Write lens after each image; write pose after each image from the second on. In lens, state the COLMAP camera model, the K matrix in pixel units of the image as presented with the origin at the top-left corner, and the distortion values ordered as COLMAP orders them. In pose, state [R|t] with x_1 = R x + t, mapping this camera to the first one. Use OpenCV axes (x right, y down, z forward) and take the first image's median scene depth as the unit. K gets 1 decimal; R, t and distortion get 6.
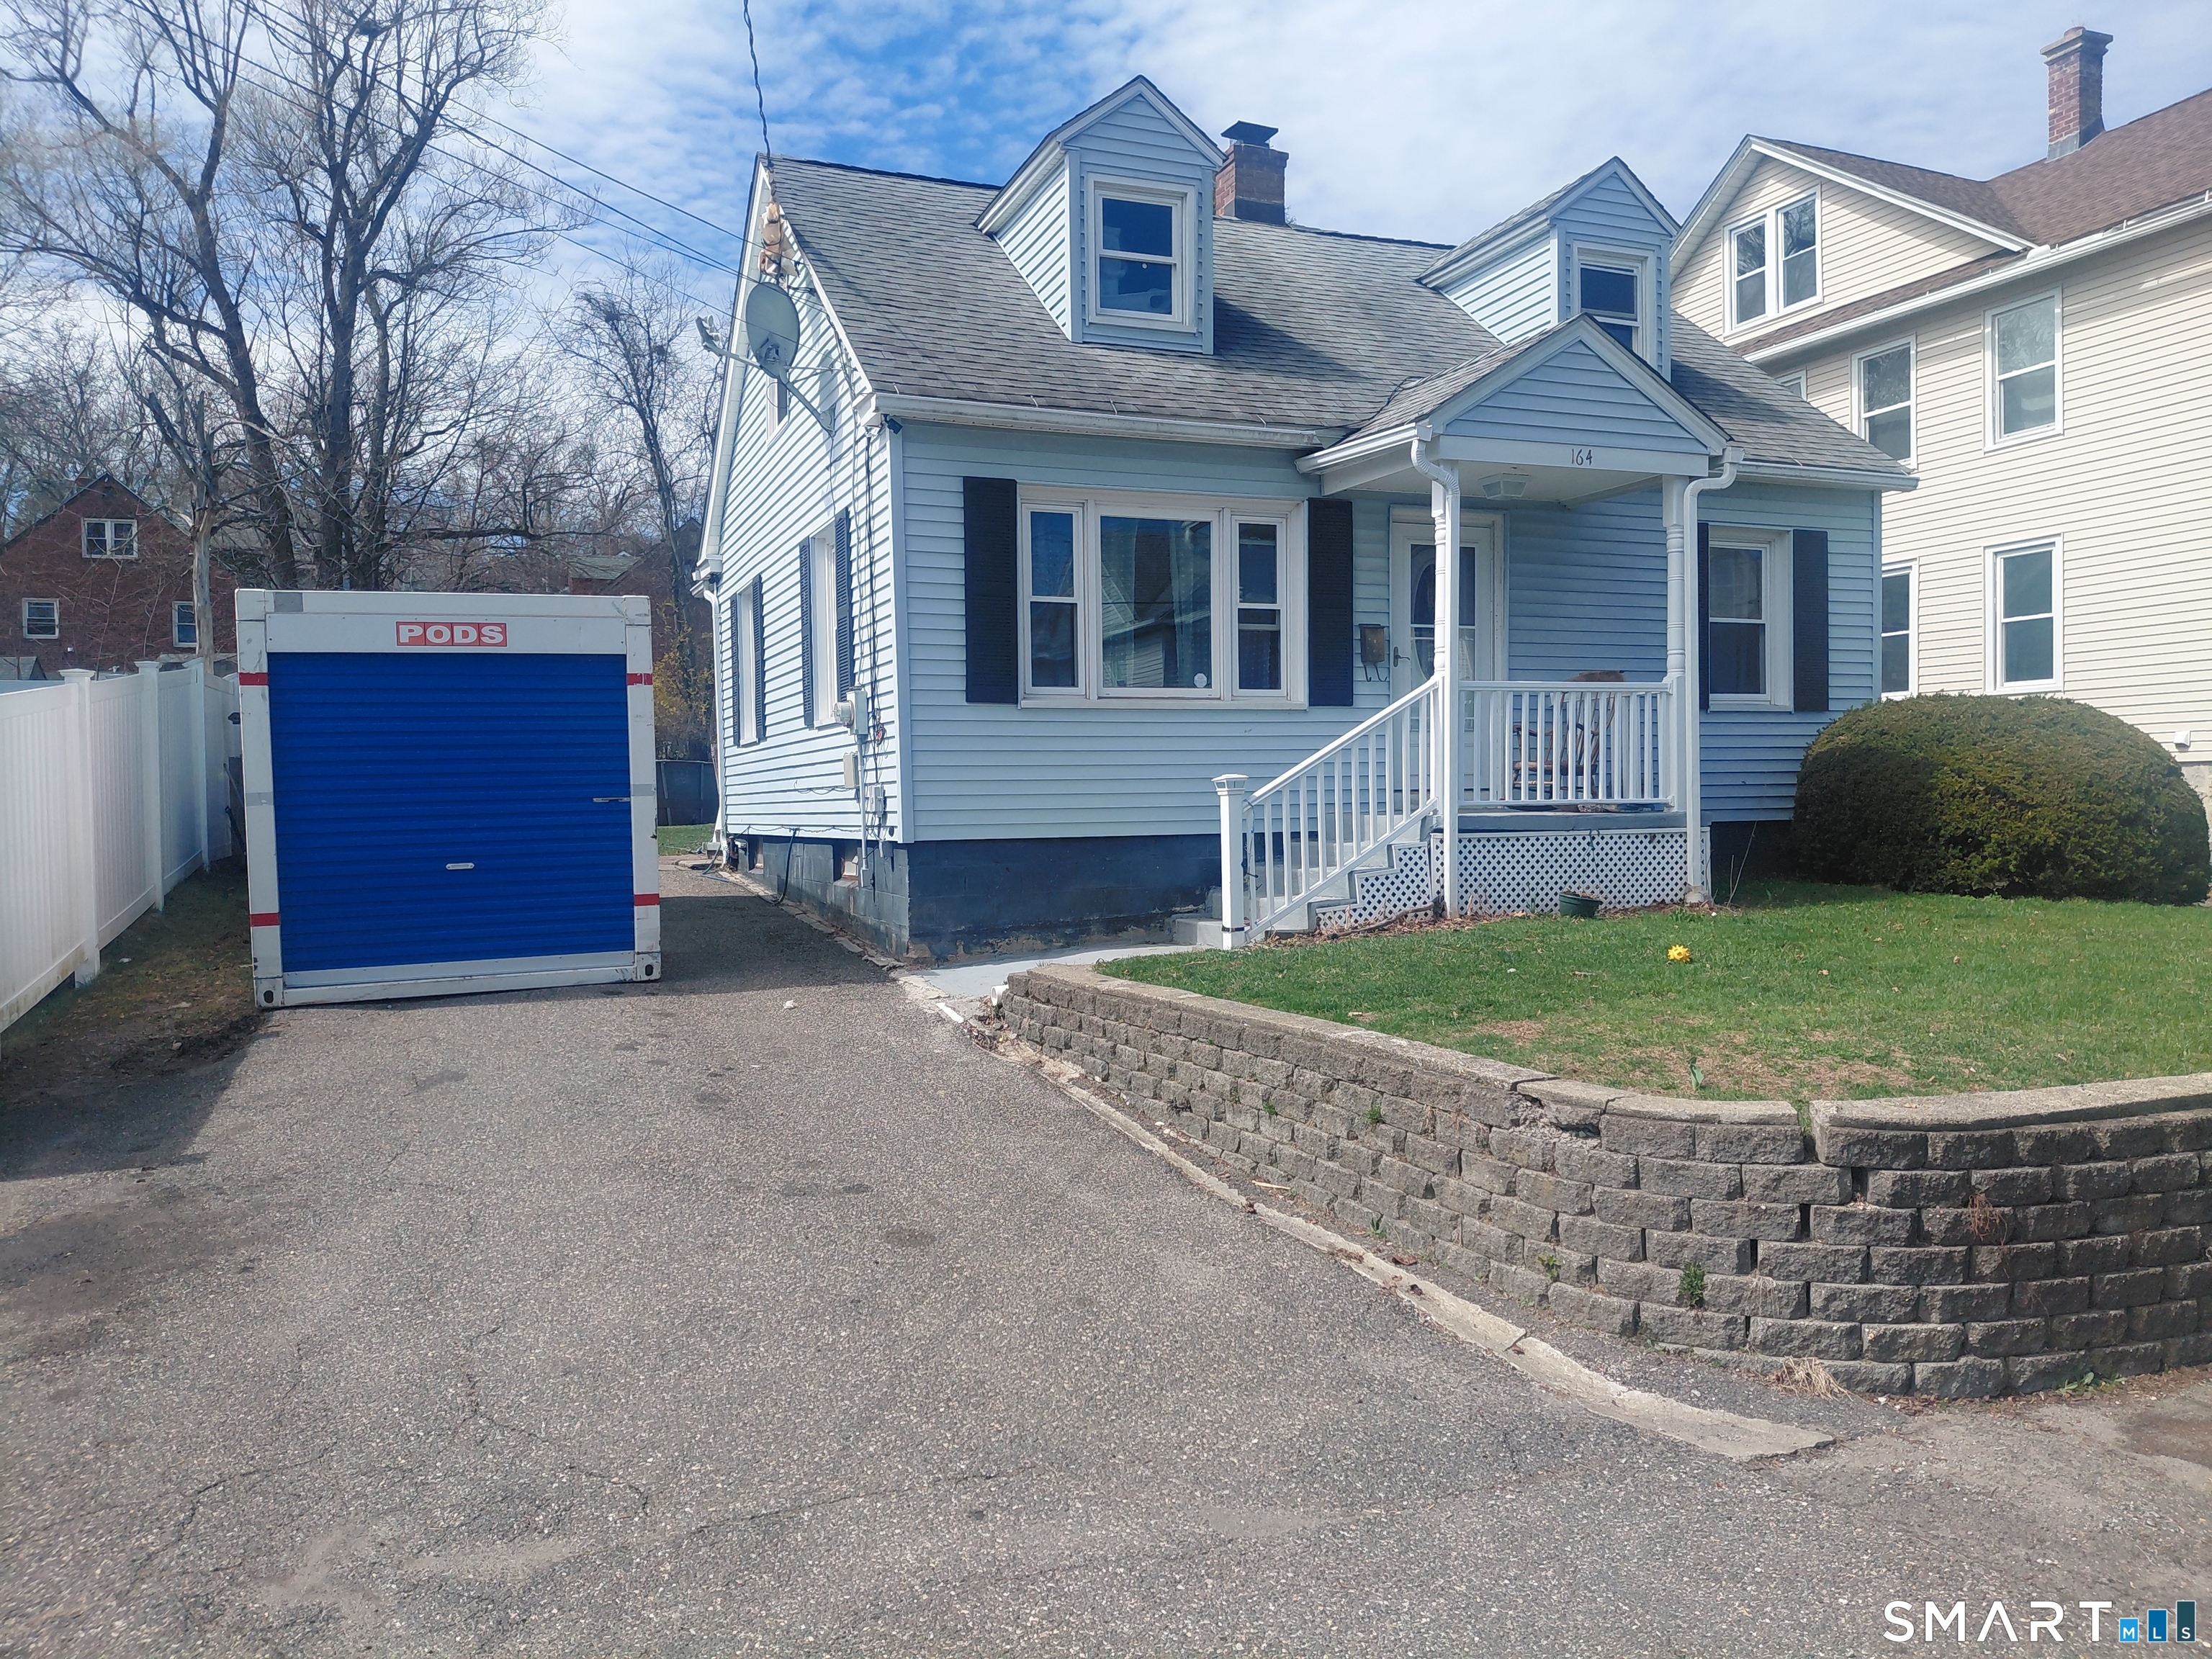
lens RADIAL K [[1616.1, 0, 1115.5], [0, 1616.1, 841.7], [0, 0, 1]] dist [0.097205, -0.196290]
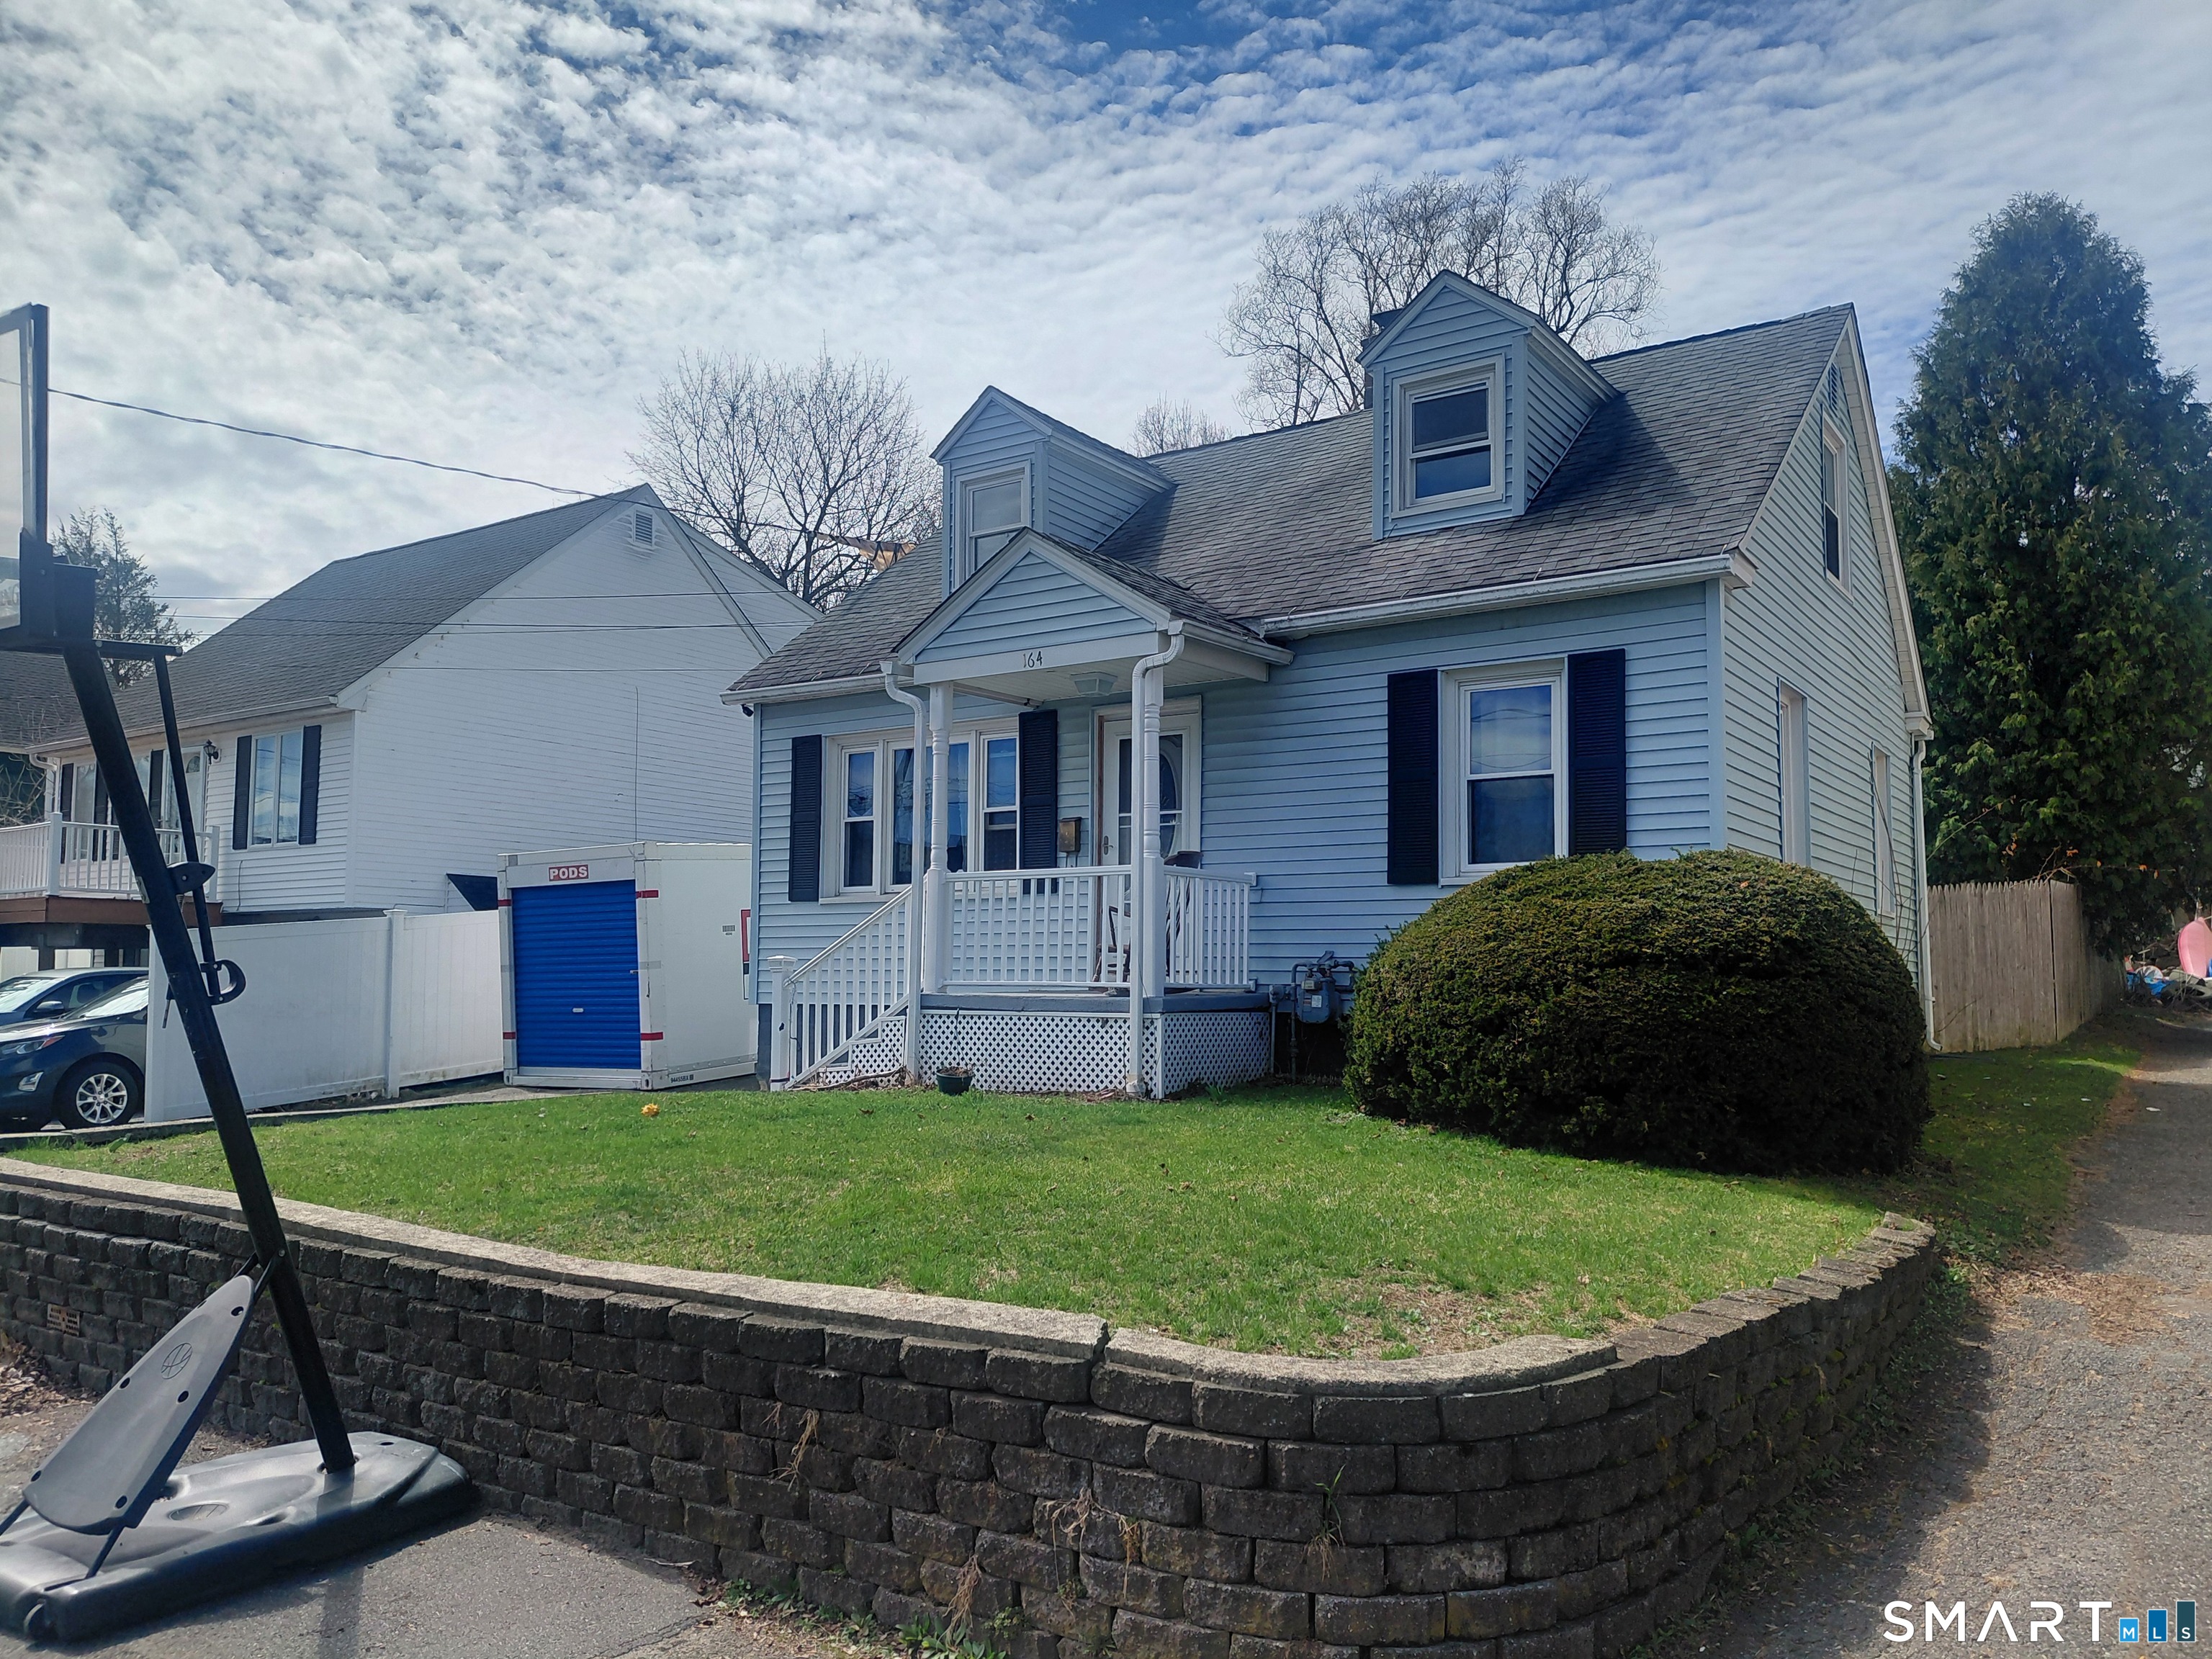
lens RADIAL K [[1617.8, 0, 1130.0], [0, 1617.8, 850.1], [0, 0, 1]] dist [0.062916, -0.102624]
pose [[0.559325, -0.048106, -0.827552, 1.191926], [-0.032855, 0.996244, -0.080118, -0.029340], [0.828297, 0.072001, 0.555643, 0.475649]]
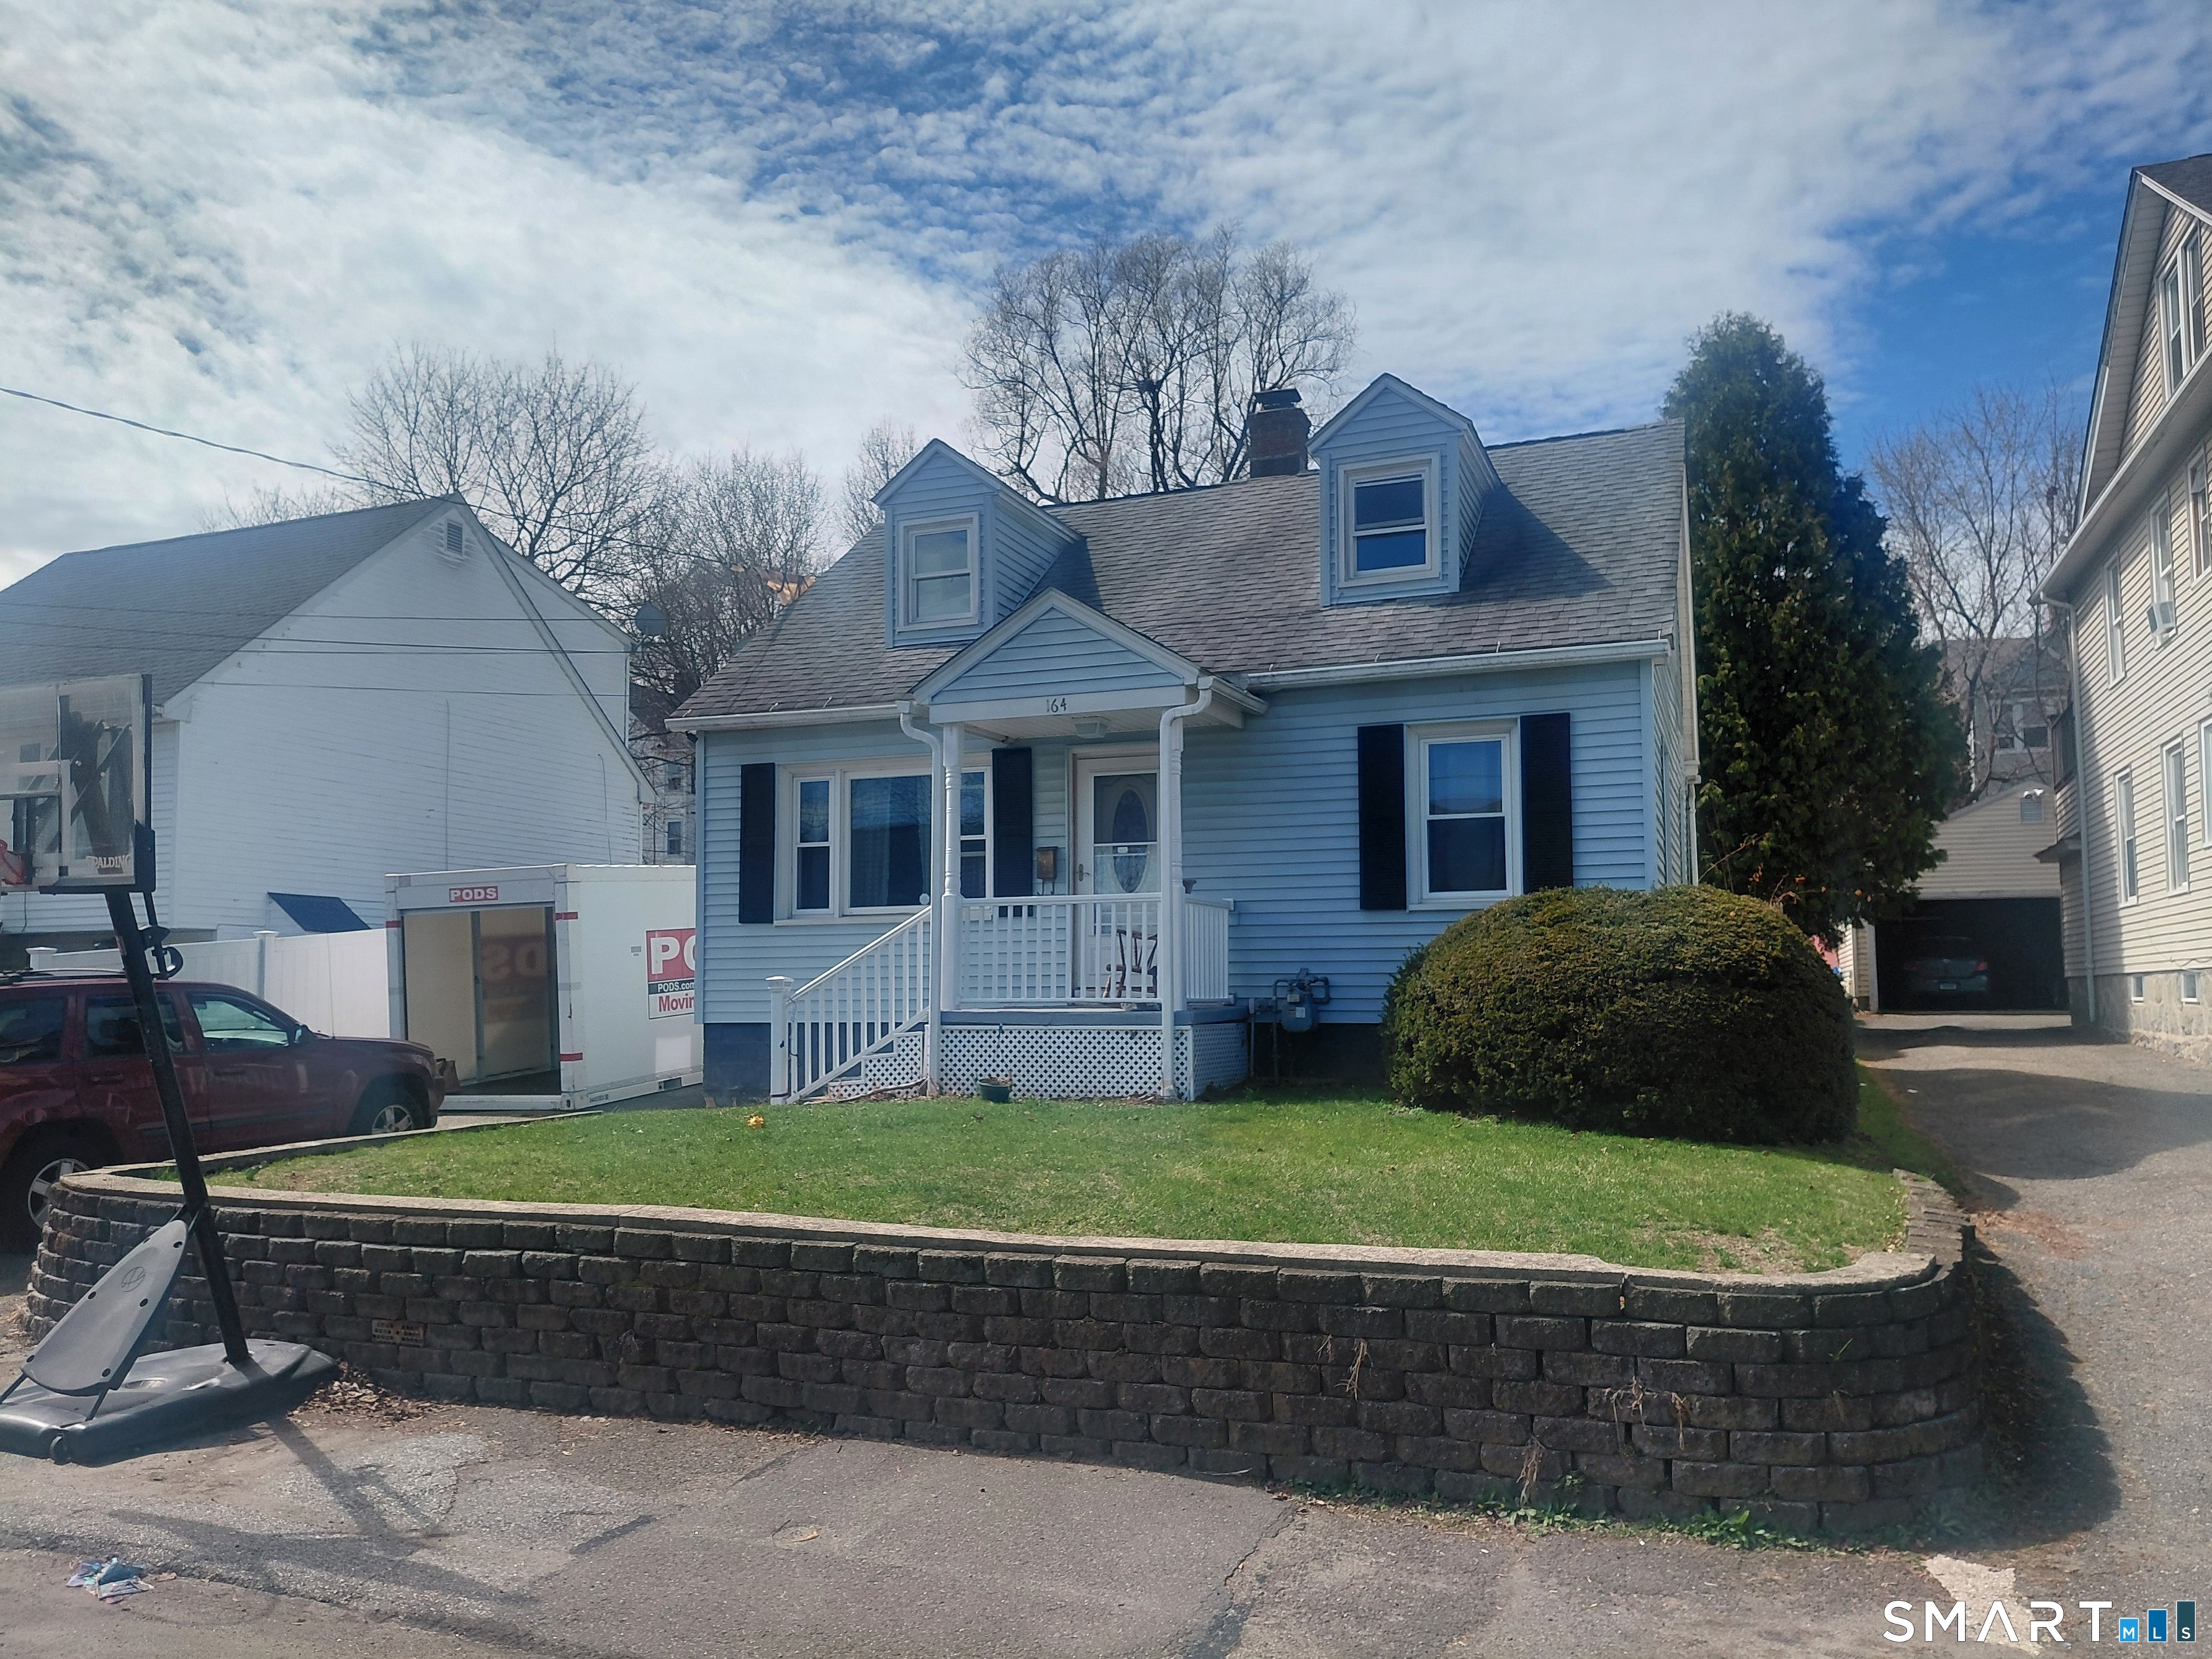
lens RADIAL K [[1616.1, 0, 1115.5], [0, 1616.1, 841.7], [0, 0, 1]] dist [0.097205, -0.196290]
pose [[0.727997, -0.052661, -0.683555, 1.107939], [-0.020649, 0.994909, -0.098639, -0.024519], [0.685269, 0.085924, 0.723203, 0.197867]]
